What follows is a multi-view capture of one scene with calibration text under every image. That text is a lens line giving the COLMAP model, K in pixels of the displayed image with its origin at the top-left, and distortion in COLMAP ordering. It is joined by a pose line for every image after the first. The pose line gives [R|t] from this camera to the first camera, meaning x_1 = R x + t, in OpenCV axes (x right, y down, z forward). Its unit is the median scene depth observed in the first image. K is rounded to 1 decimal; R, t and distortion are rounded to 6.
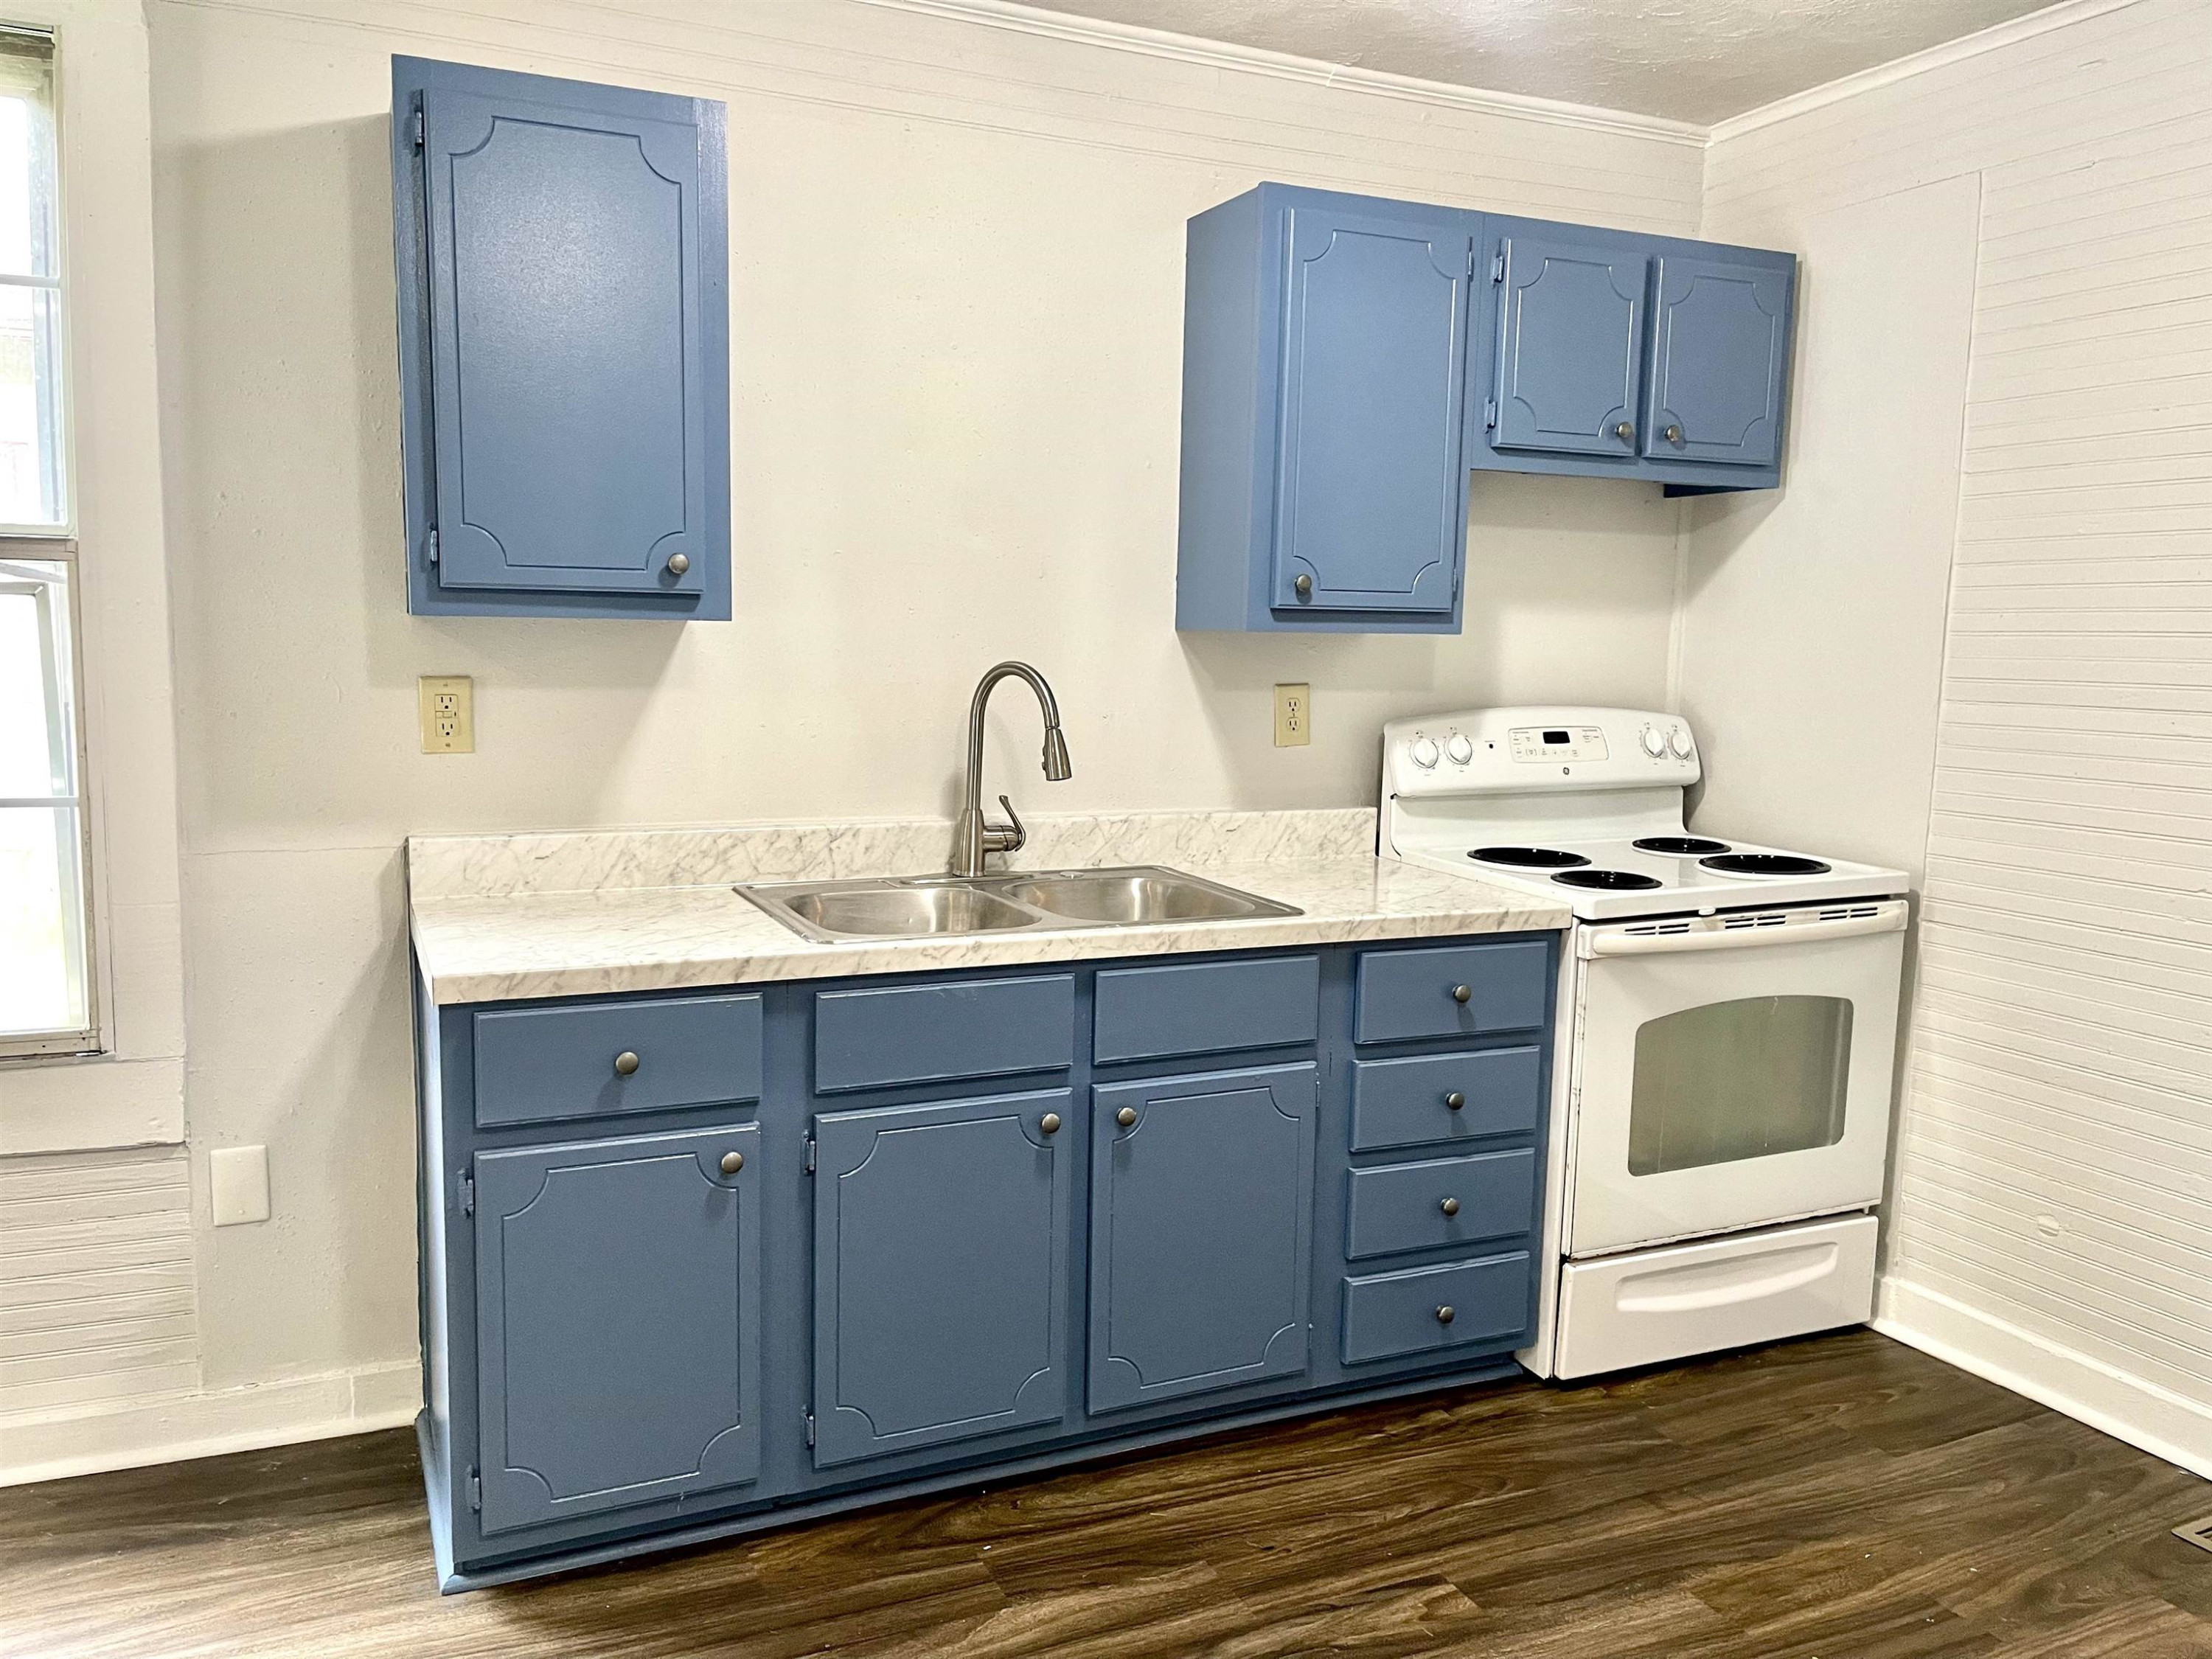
lens RADIAL K [[1673.8, 0, 1106.0], [0, 1673.8, 829.5], [0, 0, 1]] dist [0.066339, -0.077145]
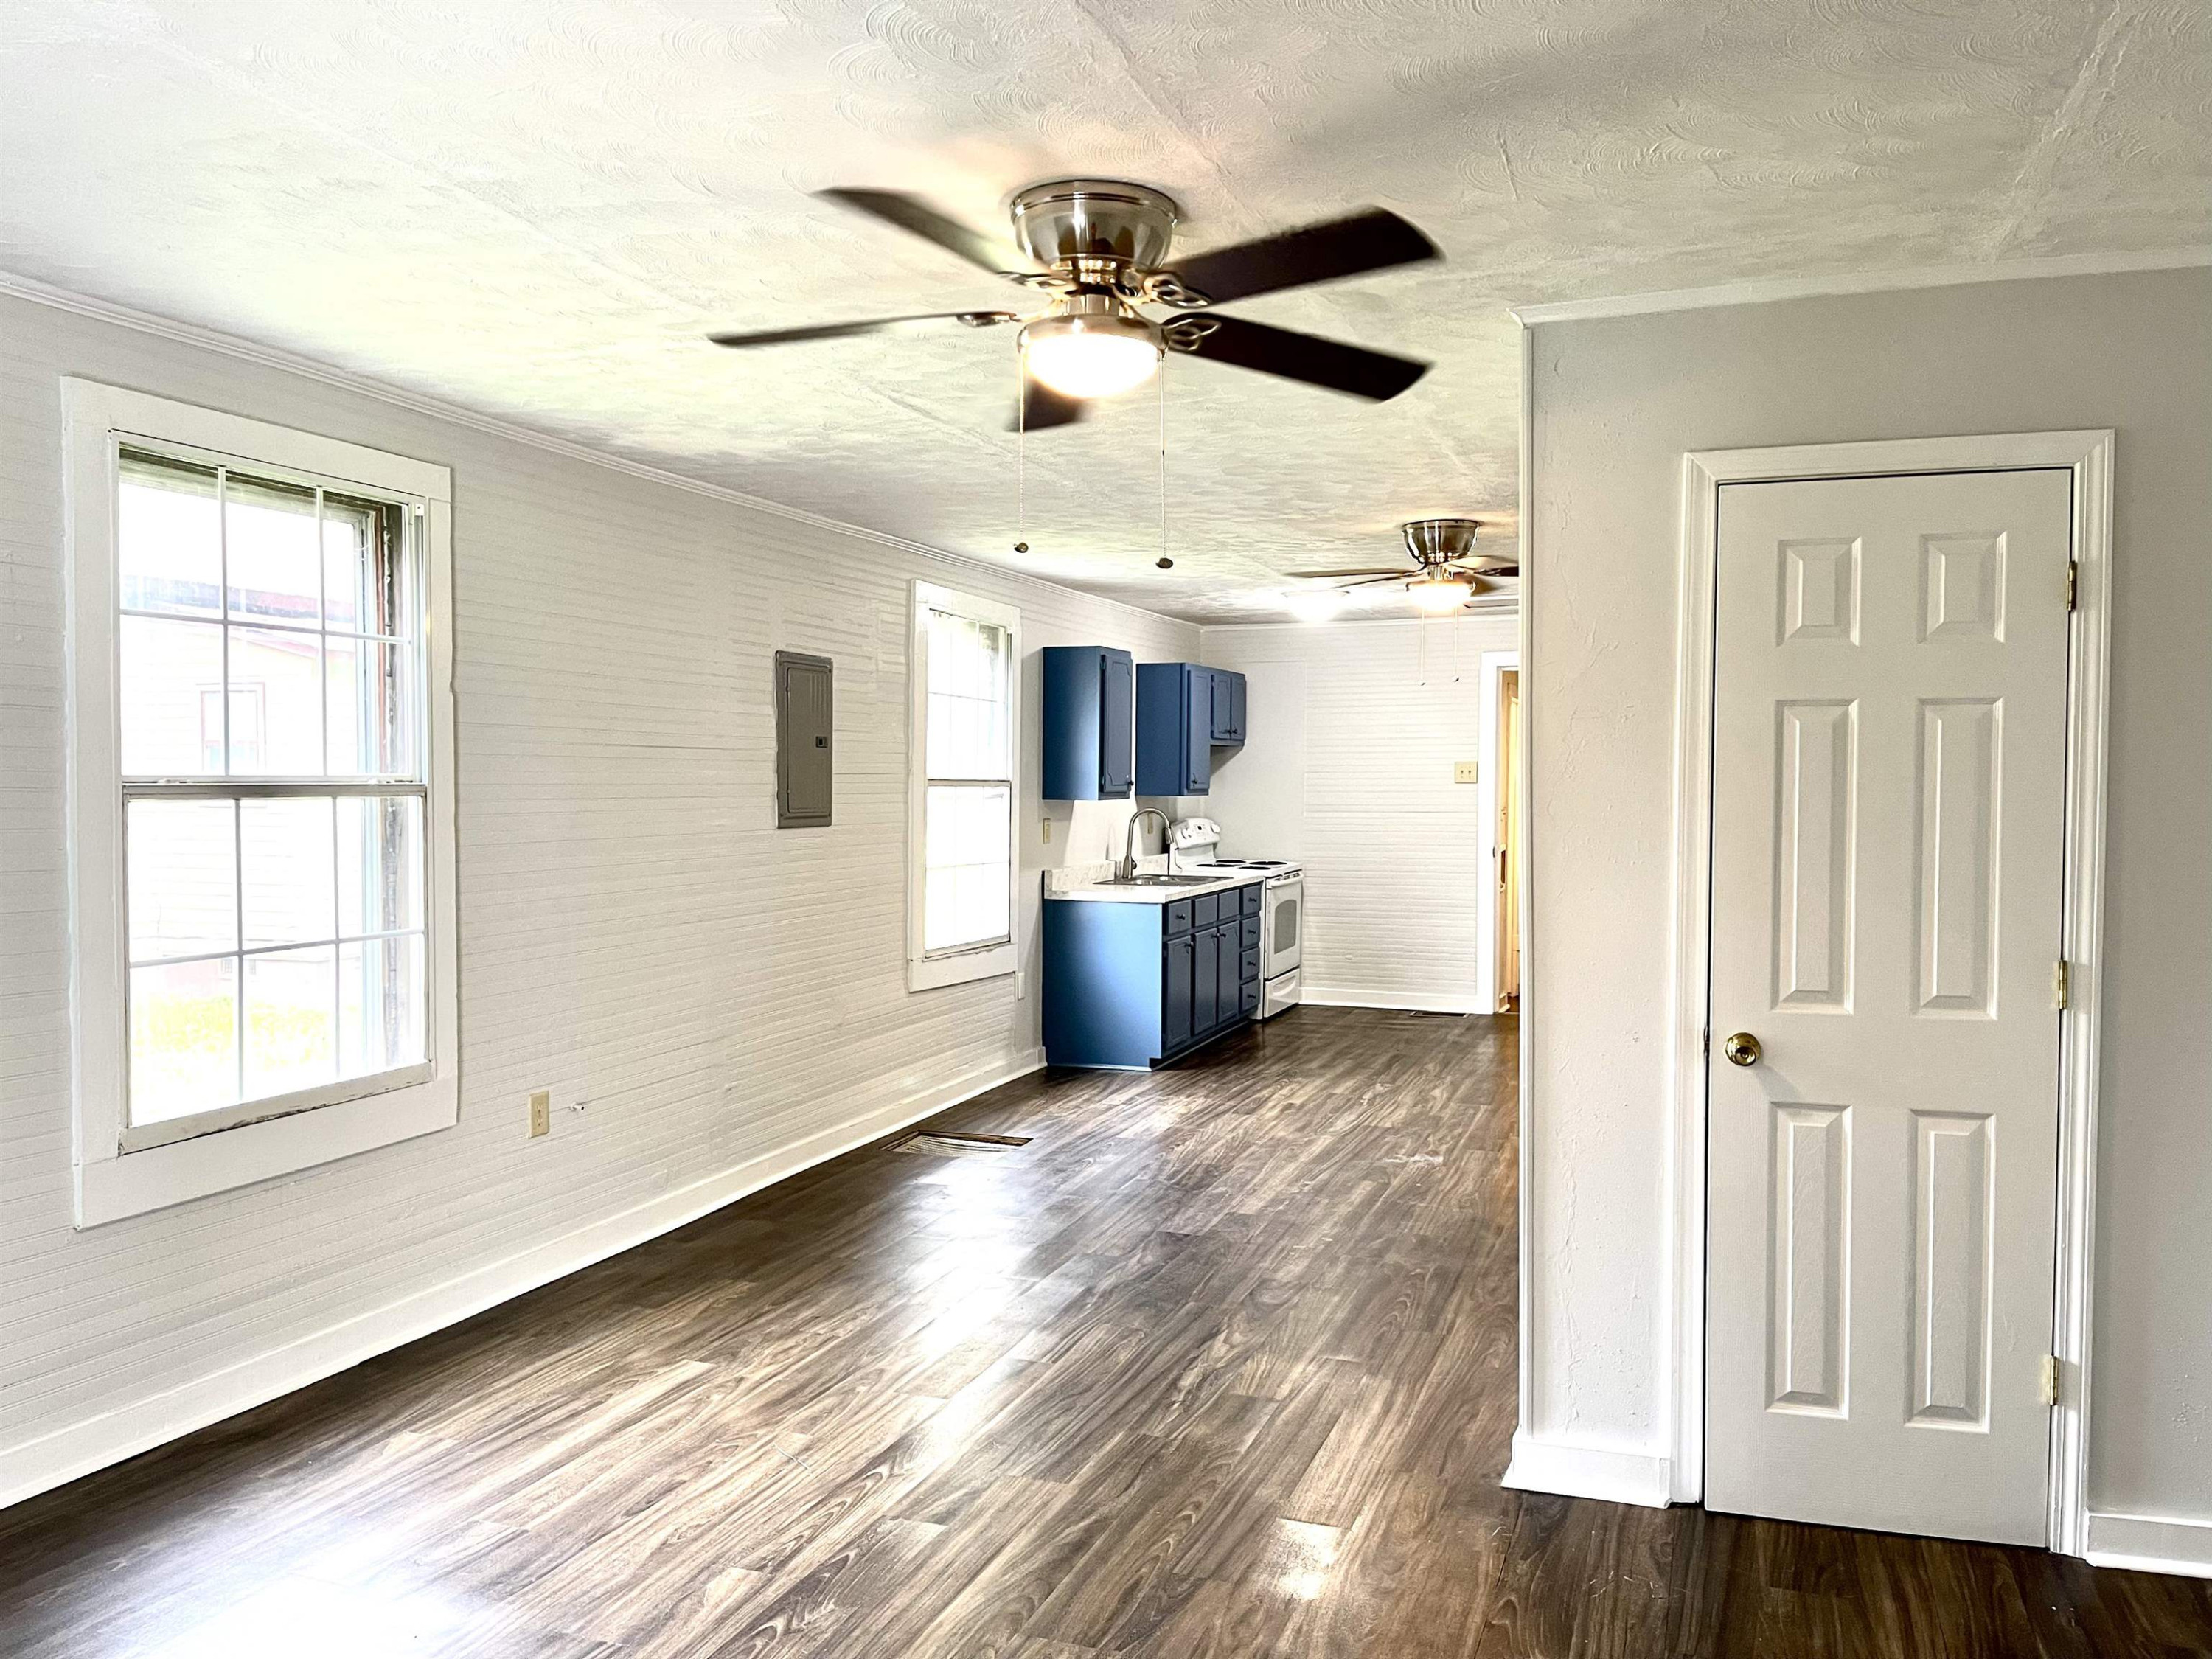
lens RADIAL K [[1669.4, 0, 1109.9], [0, 1669.4, 843.8], [0, 0, 1]] dist [0.071319, -0.087426]
pose [[0.705360, -0.044409, 0.707456, -2.194364], [0.098700, 0.994467, -0.035982, 0.071234], [-0.701944, 0.095206, 0.705840, -1.105412]]
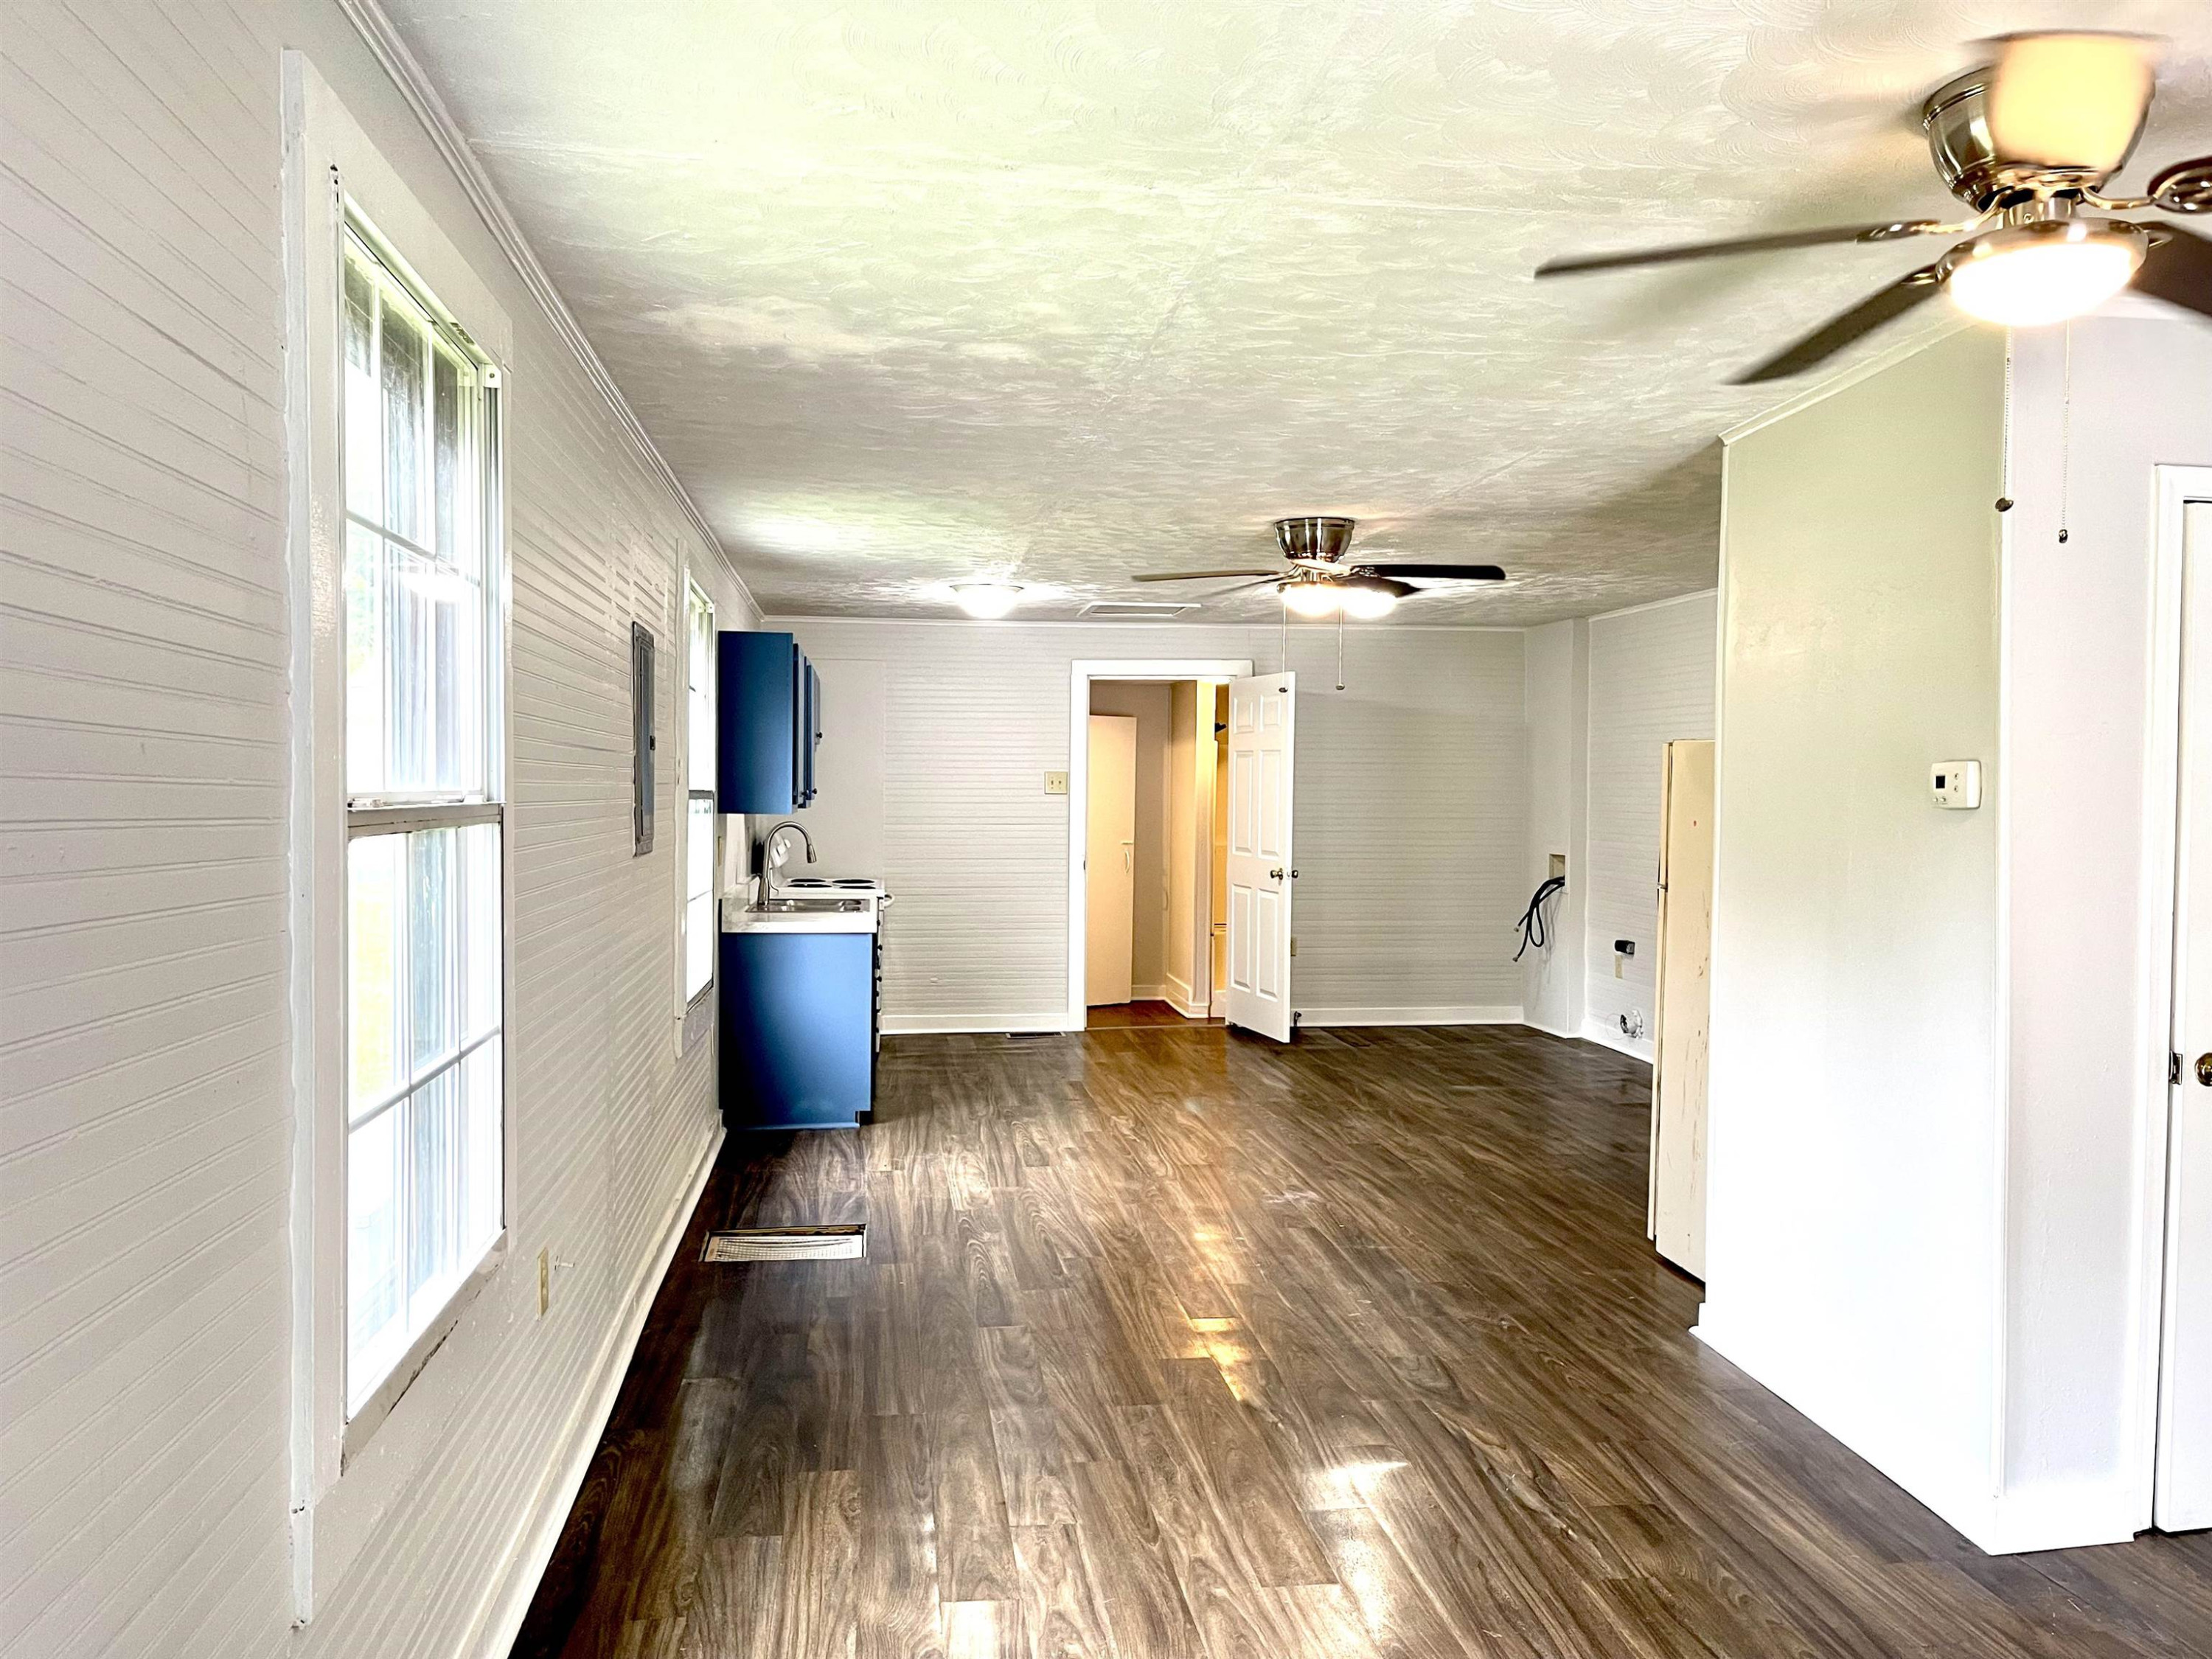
lens RADIAL K [[1670.8, 0, 1087.6], [0, 1670.8, 845.8], [0, 0, 1]] dist [0.059010, -0.070474]
pose [[0.292763, -0.049720, 0.954891, -2.384459], [0.118633, 0.992820, 0.015323, -0.040386], [-0.948797, 0.108796, 0.296559, -0.271434]]
